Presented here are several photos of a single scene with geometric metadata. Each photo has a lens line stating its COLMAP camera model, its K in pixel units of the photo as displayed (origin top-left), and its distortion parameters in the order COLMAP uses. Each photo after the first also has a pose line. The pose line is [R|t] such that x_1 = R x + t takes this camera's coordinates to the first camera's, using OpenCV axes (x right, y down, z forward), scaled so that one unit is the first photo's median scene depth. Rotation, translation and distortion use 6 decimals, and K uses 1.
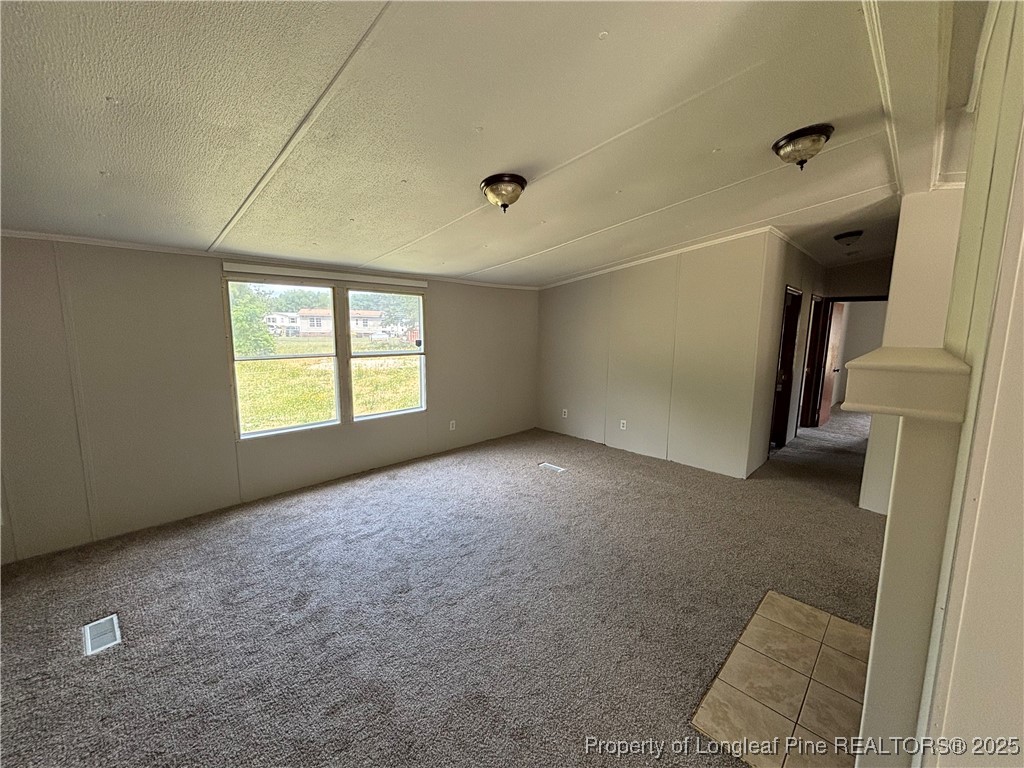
lens RADIAL K [[413.3, 0, 518.4], [0, 413.3, 384.7], [0, 0, 1]] dist [0.006544, -0.001756]
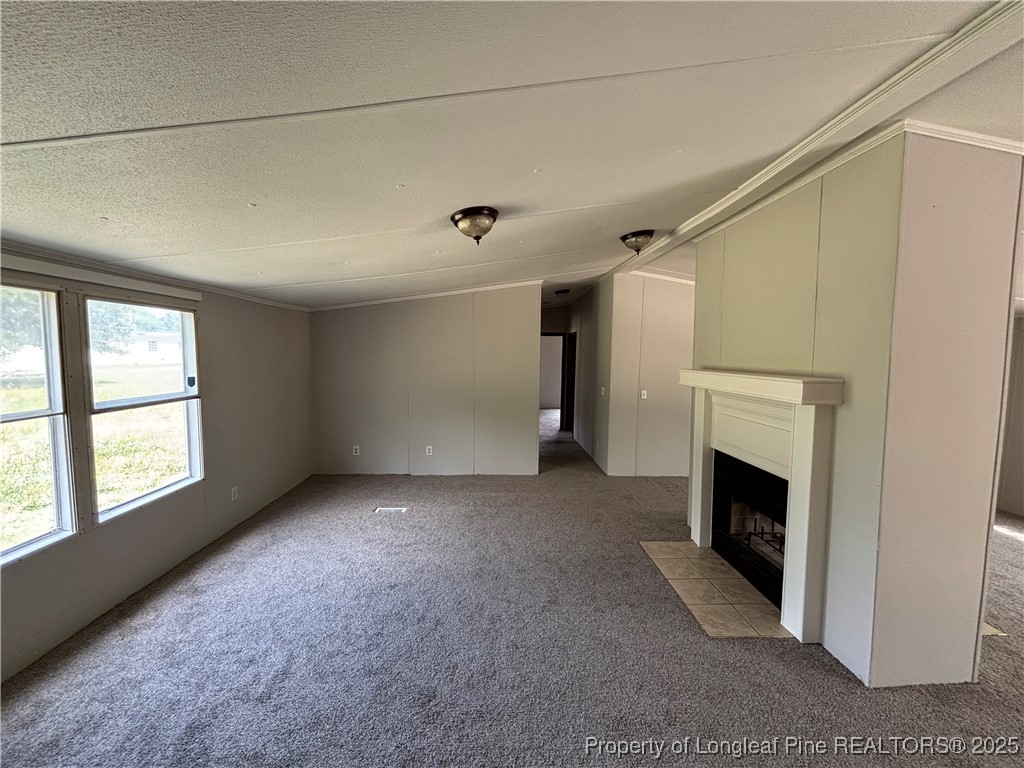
lens RADIAL K [[413.3, 0, 515.3], [0, 413.3, 382.0], [0, 0, 1]] dist [0.006544, -0.001756]
pose [[0.688776, -0.057362, 0.722701, -0.410045], [0.102187, 0.994594, -0.018447, -0.037916], [-0.717736, 0.086557, 0.690915, 0.170134]]
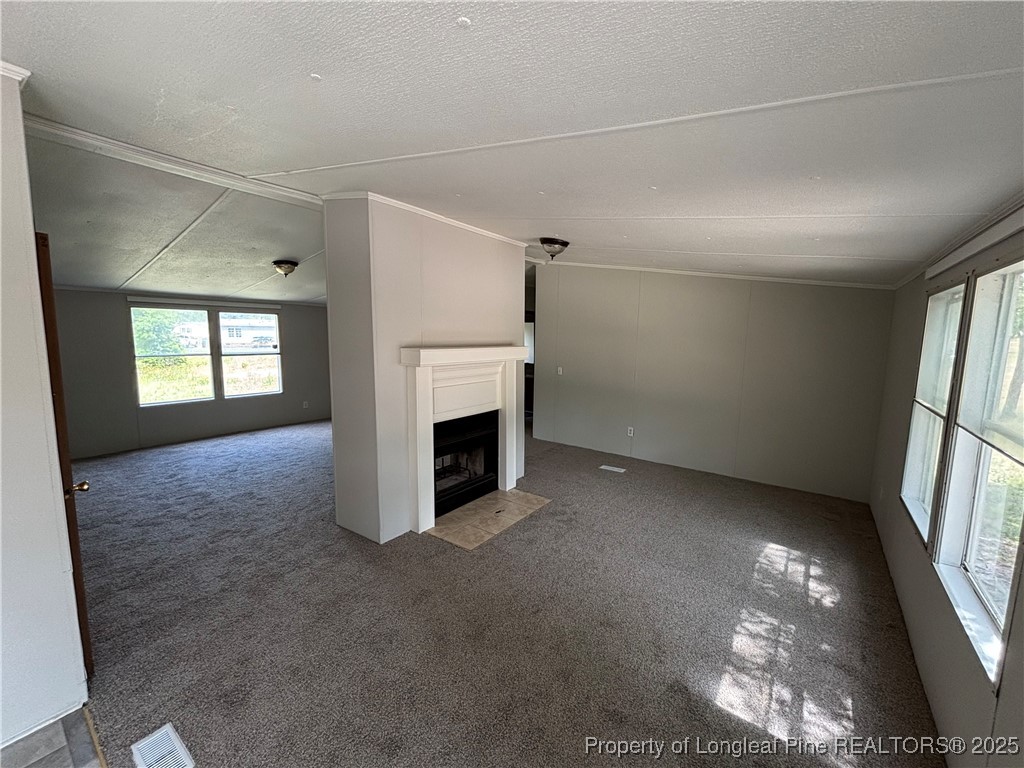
lens RADIAL K [[413.3, 0, 516.7], [0, 413.3, 384.8], [0, 0, 1]] dist [0.006544, -0.001756]
pose [[0.990879, -0.018973, 0.133413, 0.463595], [0.021997, 0.999533, -0.021232, 0.096280], [-0.132948, 0.023973, 0.990833, -0.648692]]
